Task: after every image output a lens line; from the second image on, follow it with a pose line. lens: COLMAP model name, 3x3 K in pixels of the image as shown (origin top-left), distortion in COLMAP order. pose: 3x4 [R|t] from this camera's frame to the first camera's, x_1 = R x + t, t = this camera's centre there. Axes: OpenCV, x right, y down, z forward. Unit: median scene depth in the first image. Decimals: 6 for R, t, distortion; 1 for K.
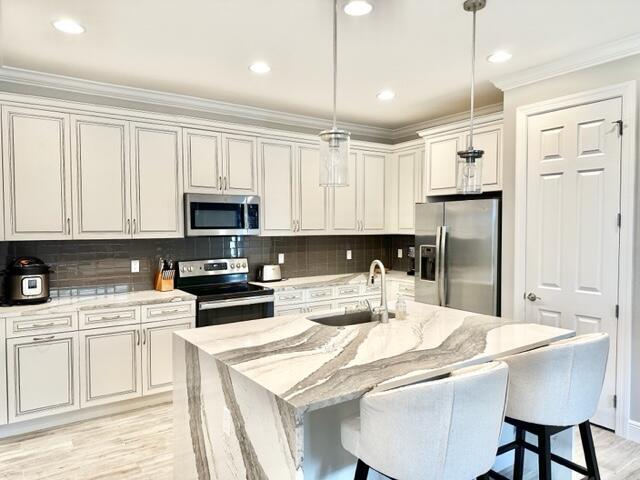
lens RADIAL K [[453.3, 0, 319.4], [0, 453.3, 243.6], [0, 0, 1]] dist [0.064344, -0.019075]
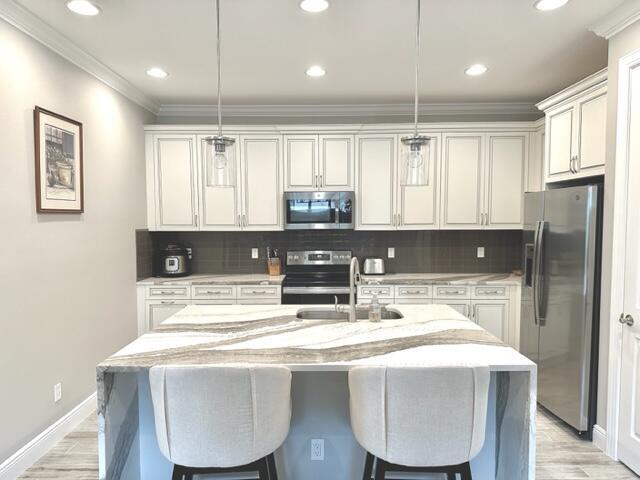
lens RADIAL K [[453.3, 0, 316.9], [0, 453.3, 239.0], [0, 0, 1]] dist [0.064344, -0.019075]
pose [[0.820159, 0.025596, -0.571563, 0.444312], [-0.021194, 0.999672, 0.014356, -0.010307], [0.571743, 0.000340, 0.820433, 0.114711]]
